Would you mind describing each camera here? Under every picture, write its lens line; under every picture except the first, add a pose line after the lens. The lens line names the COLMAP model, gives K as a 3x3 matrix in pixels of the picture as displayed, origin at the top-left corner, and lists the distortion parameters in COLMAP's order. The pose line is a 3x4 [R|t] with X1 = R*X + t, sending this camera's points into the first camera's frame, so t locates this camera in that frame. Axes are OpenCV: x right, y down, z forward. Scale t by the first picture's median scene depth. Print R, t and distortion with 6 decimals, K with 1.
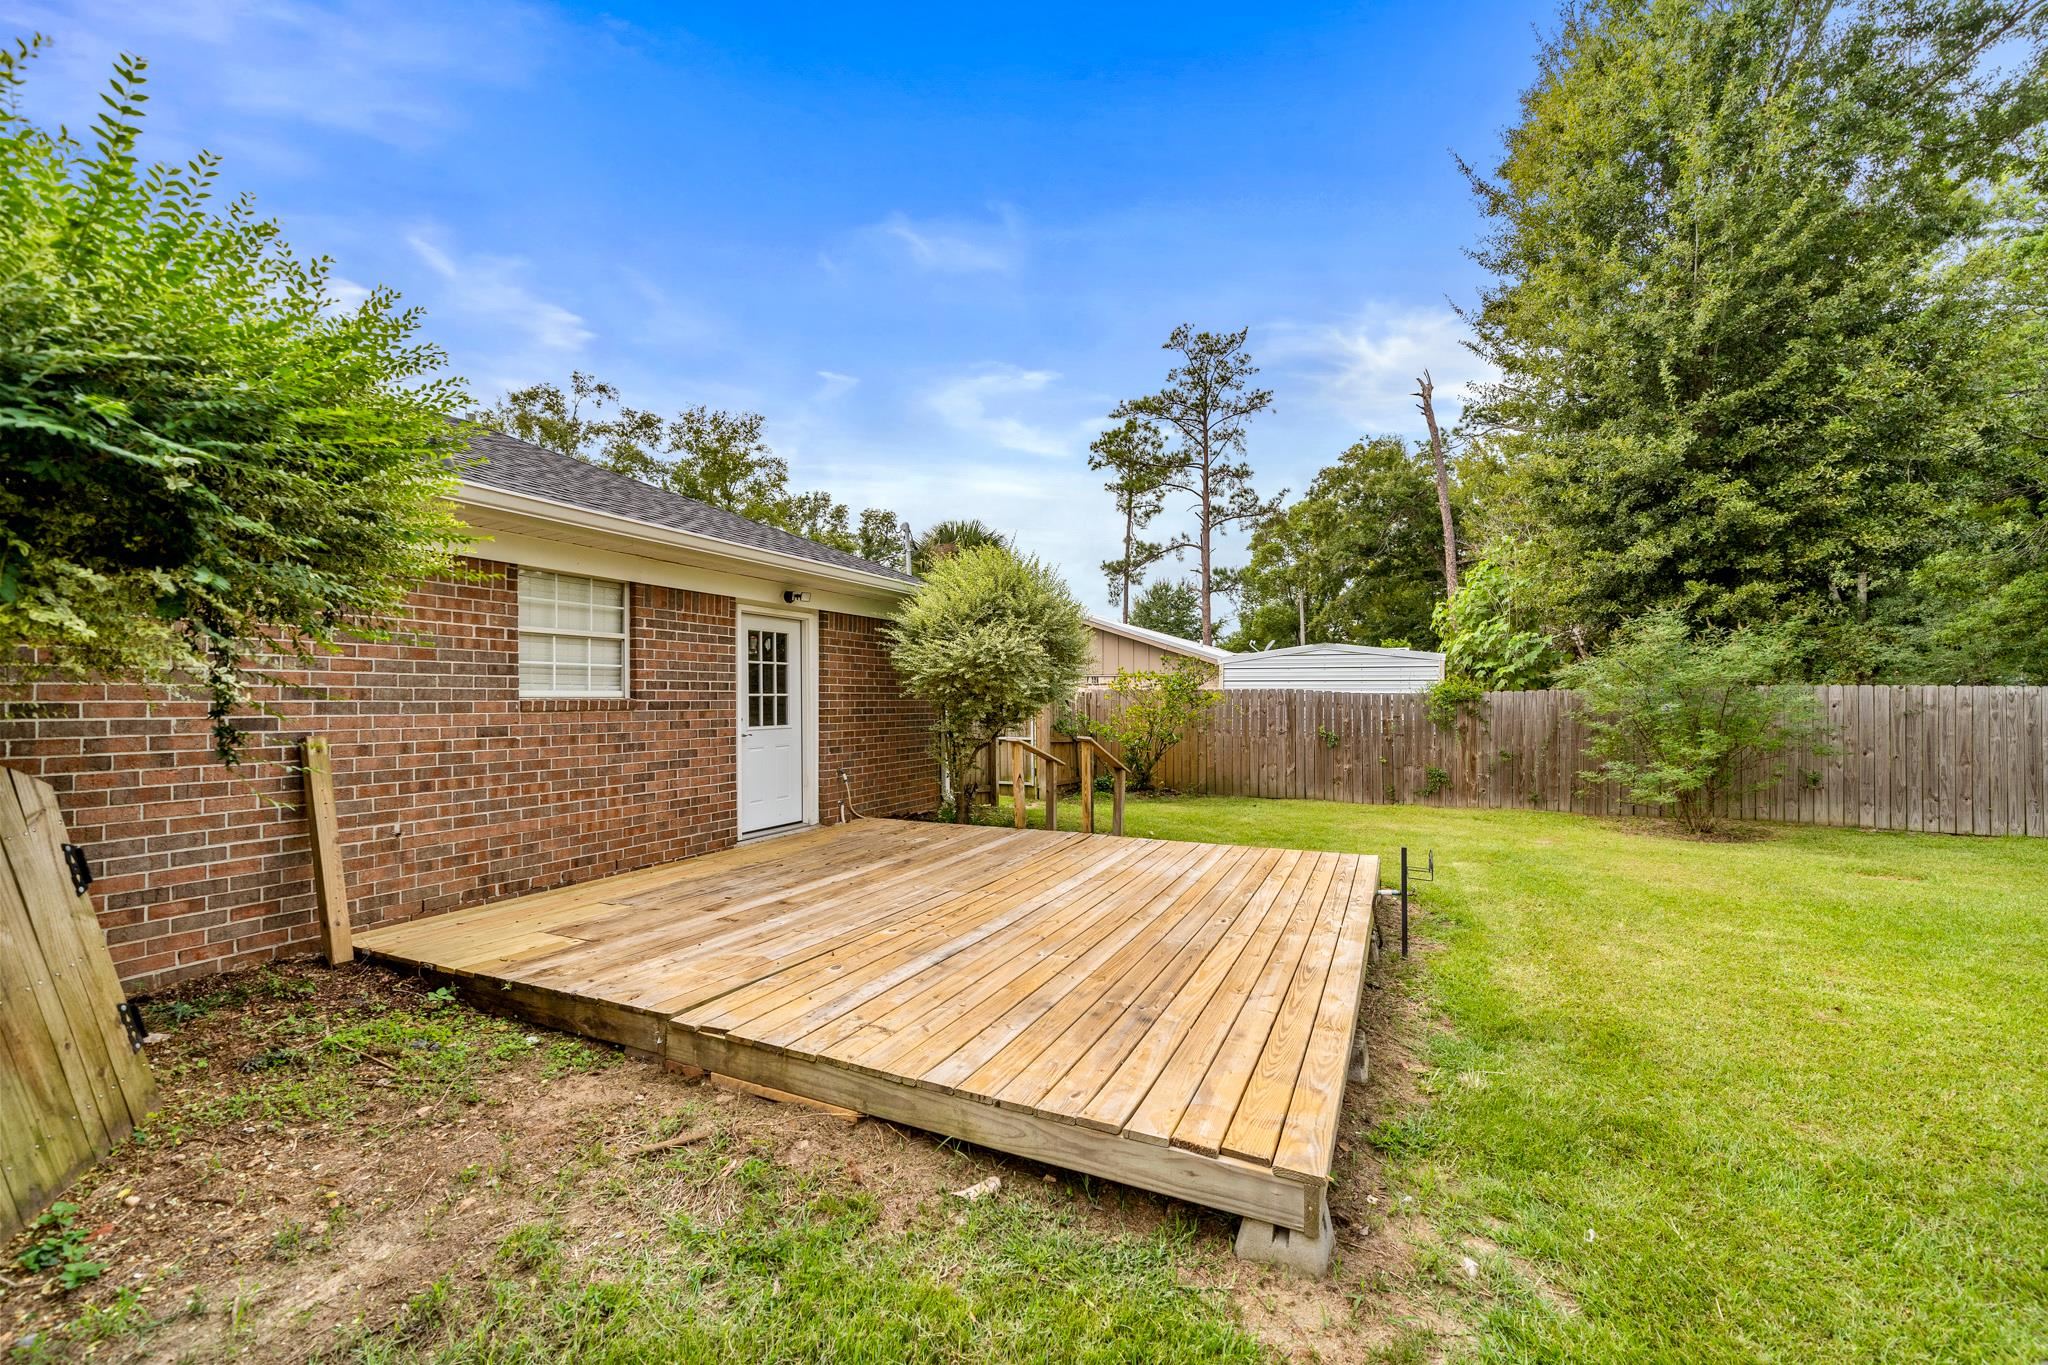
lens RADIAL K [[820.5, 0, 1022.1], [0, 820.5, 697.1], [0, 0, 1]] dist [0.000565, -0.000545]
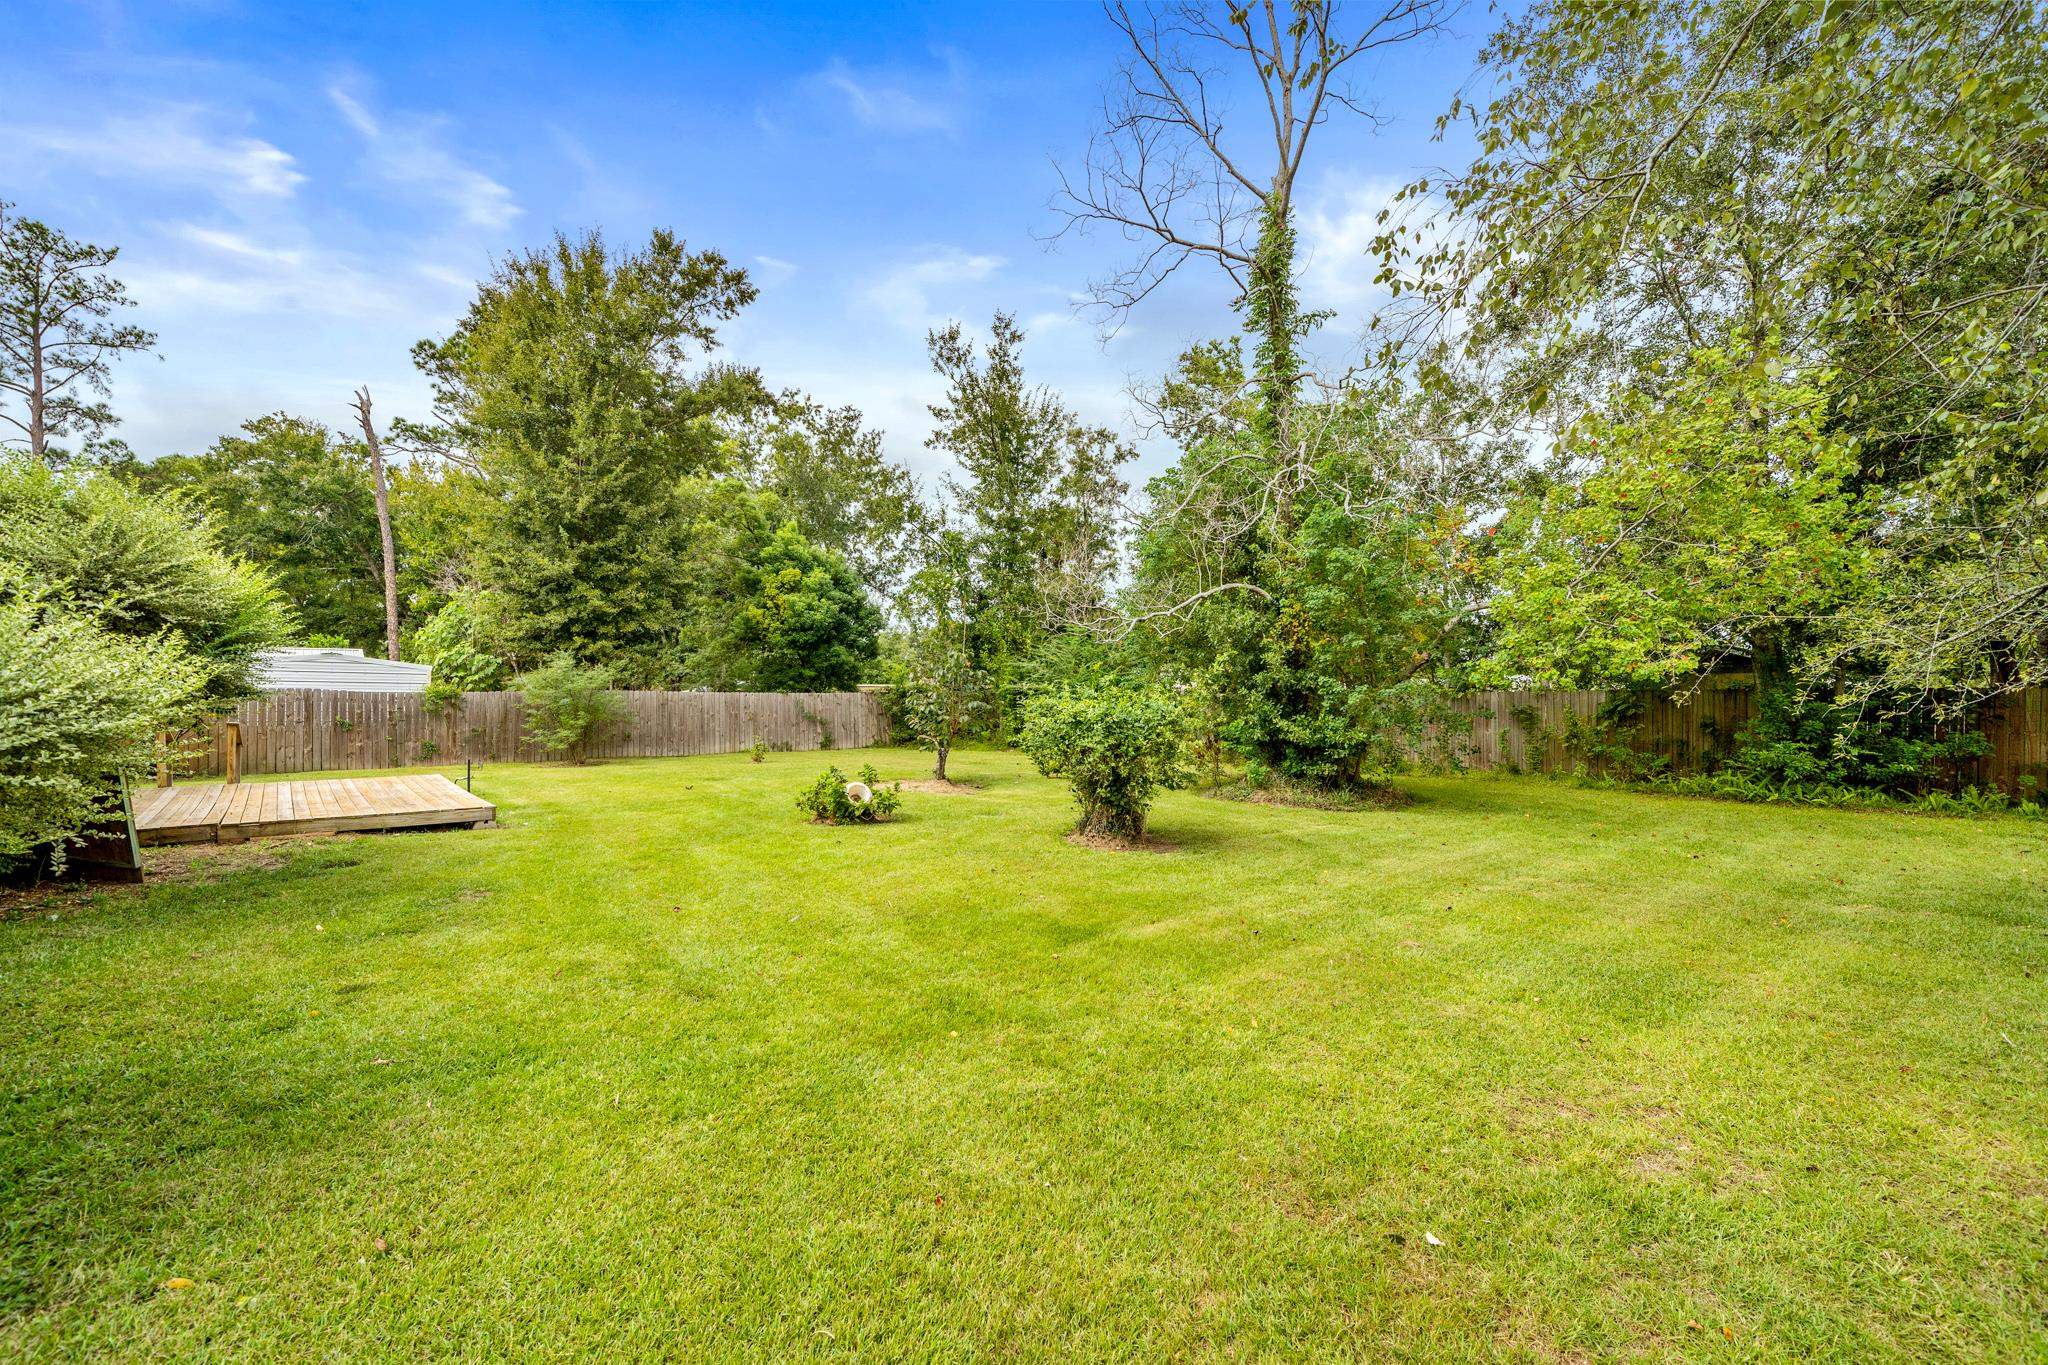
lens RADIAL K [[820.5, 0, 1026.4], [0, 820.5, 696.2], [0, 0, 1]] dist [0.000565, -0.000545]
pose [[0.384166, 0.000903, 0.923263, -0.478144], [-0.009100, 0.999955, 0.002808, -0.012594], [-0.923219, -0.009480, 0.384157, -0.614969]]
